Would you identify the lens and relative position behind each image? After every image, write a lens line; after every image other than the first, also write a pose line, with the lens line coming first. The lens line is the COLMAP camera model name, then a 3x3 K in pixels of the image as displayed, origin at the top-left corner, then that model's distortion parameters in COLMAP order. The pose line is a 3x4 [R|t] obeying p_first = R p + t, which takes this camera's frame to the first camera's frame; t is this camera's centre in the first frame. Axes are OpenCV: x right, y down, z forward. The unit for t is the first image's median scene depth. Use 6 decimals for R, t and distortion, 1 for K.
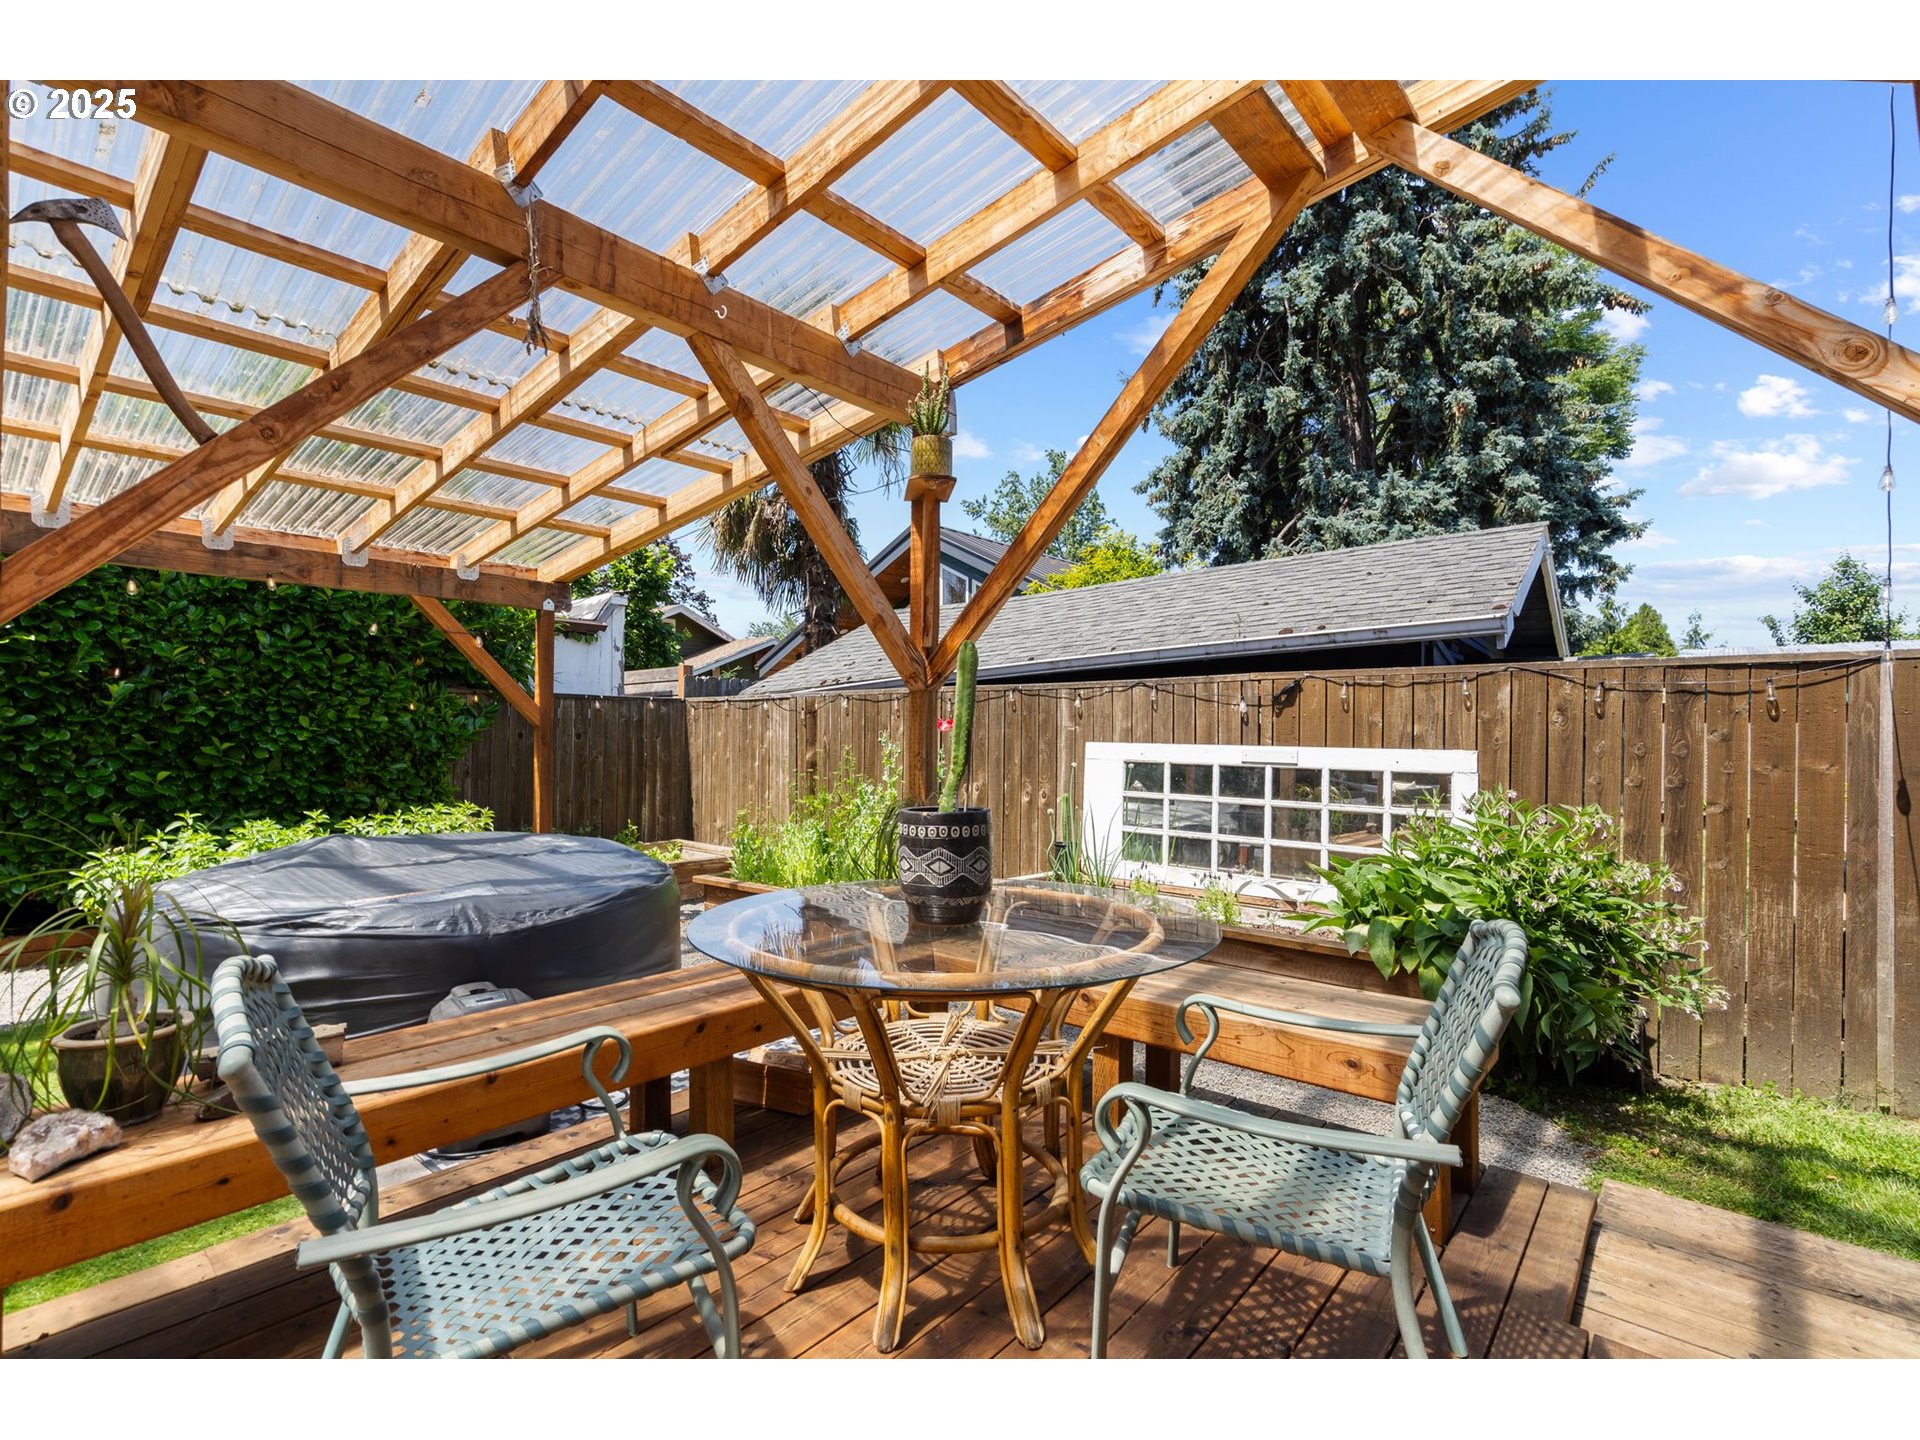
lens RADIAL K [[883.8, 0, 965.5], [0, 883.8, 735.0], [0, 0, 1]] dist [-0.000864, 0.000485]
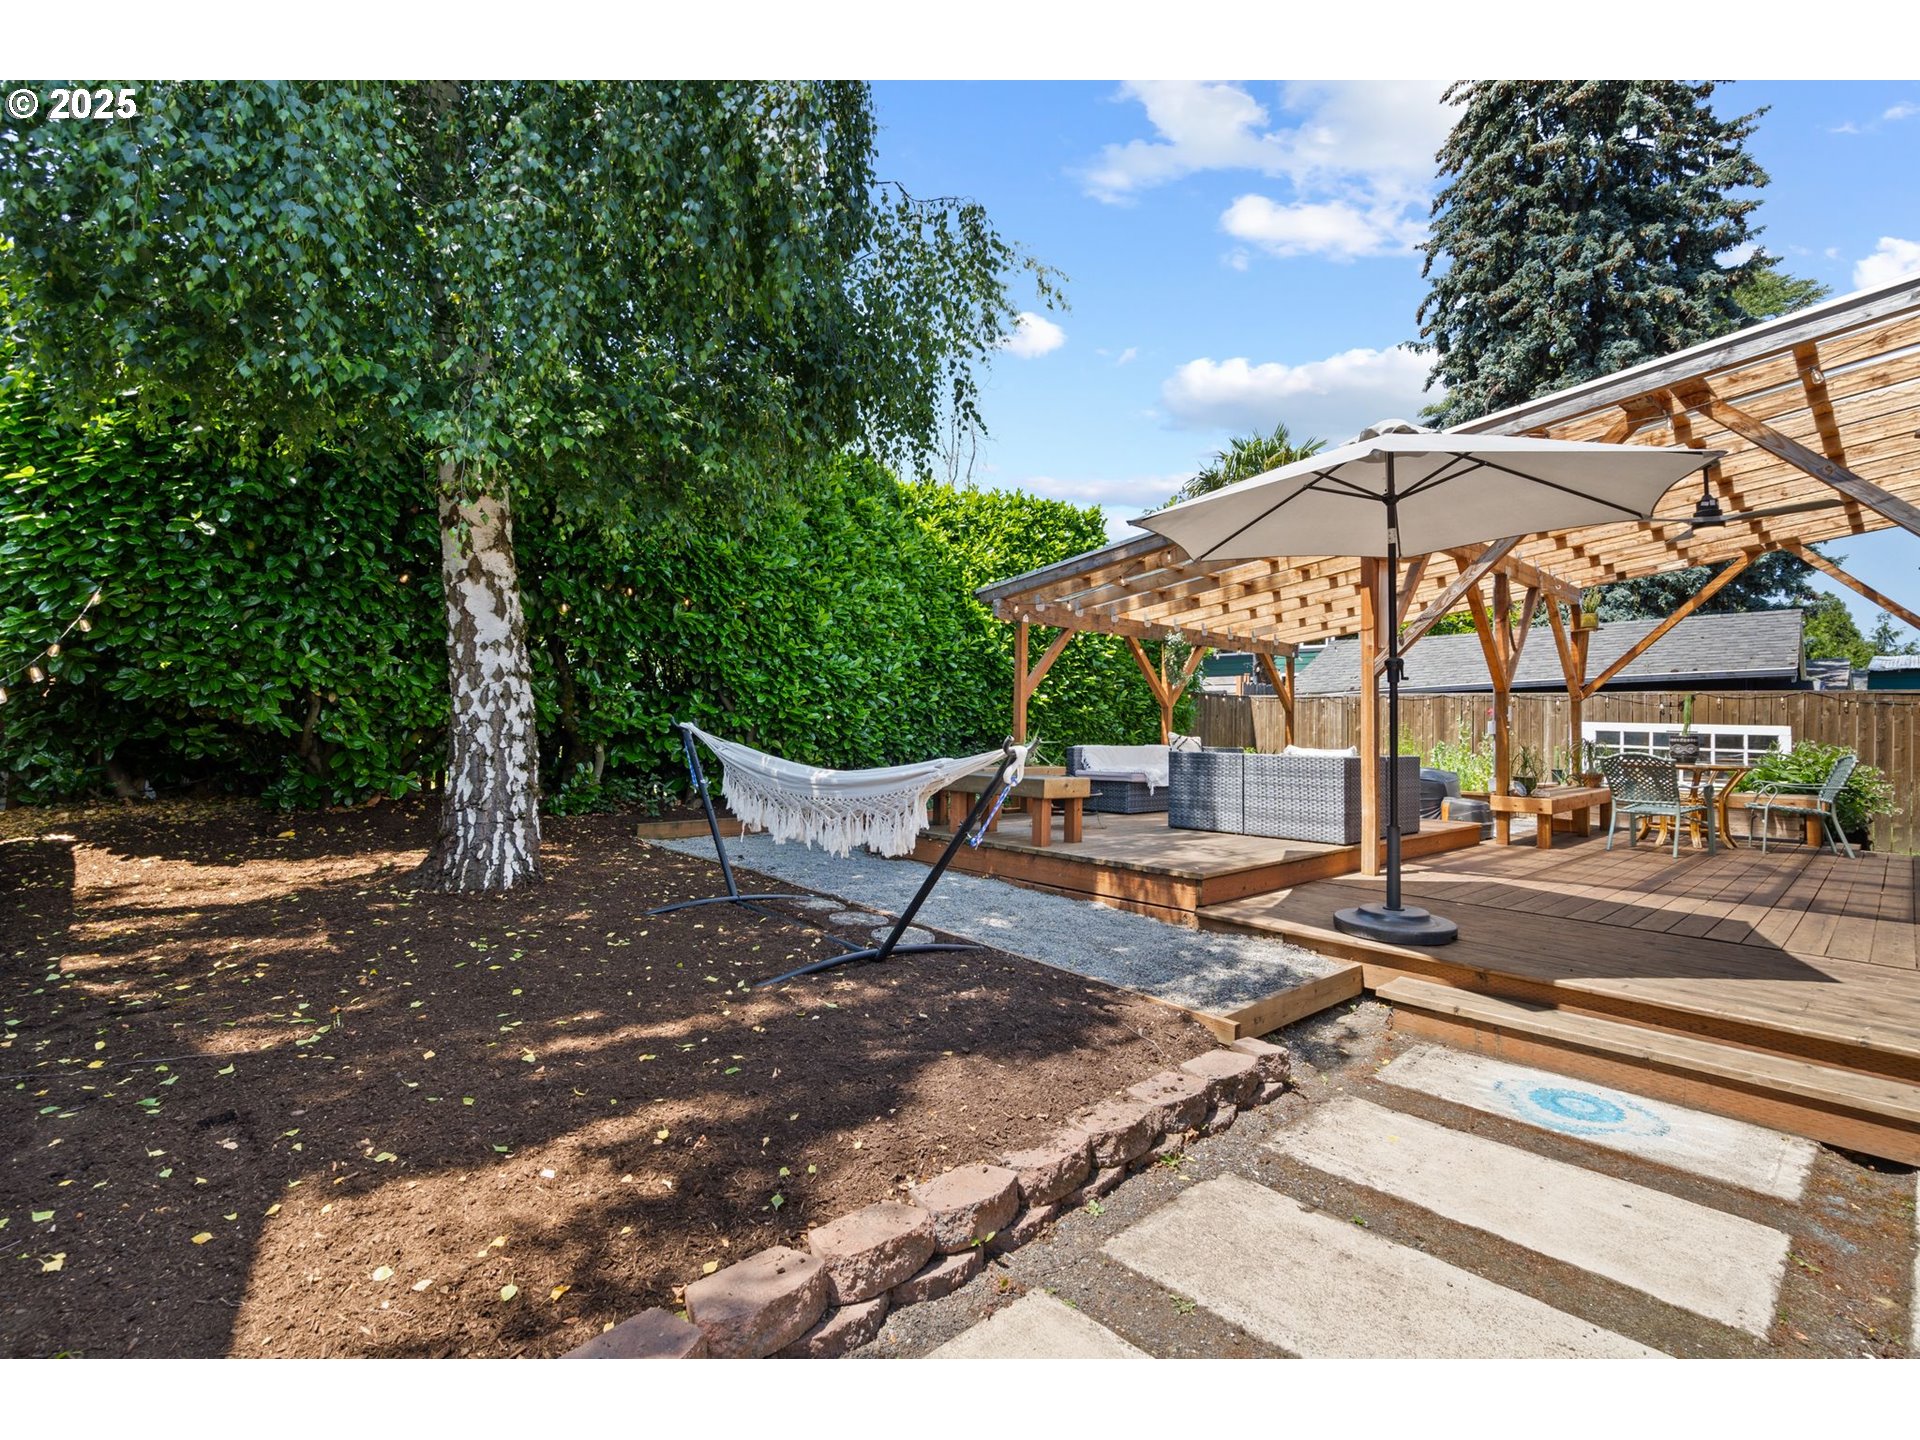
lens RADIAL K [[883.8, 0, 953.1], [0, 883.8, 706.5], [0, 0, 1]] dist [-0.000864, 0.000485]
pose [[0.992724, 0.008466, -0.120112, -1.298819], [-0.009855, 0.999891, -0.010978, 0.011129], [0.120006, 0.012081, 0.992700, -1.555470]]
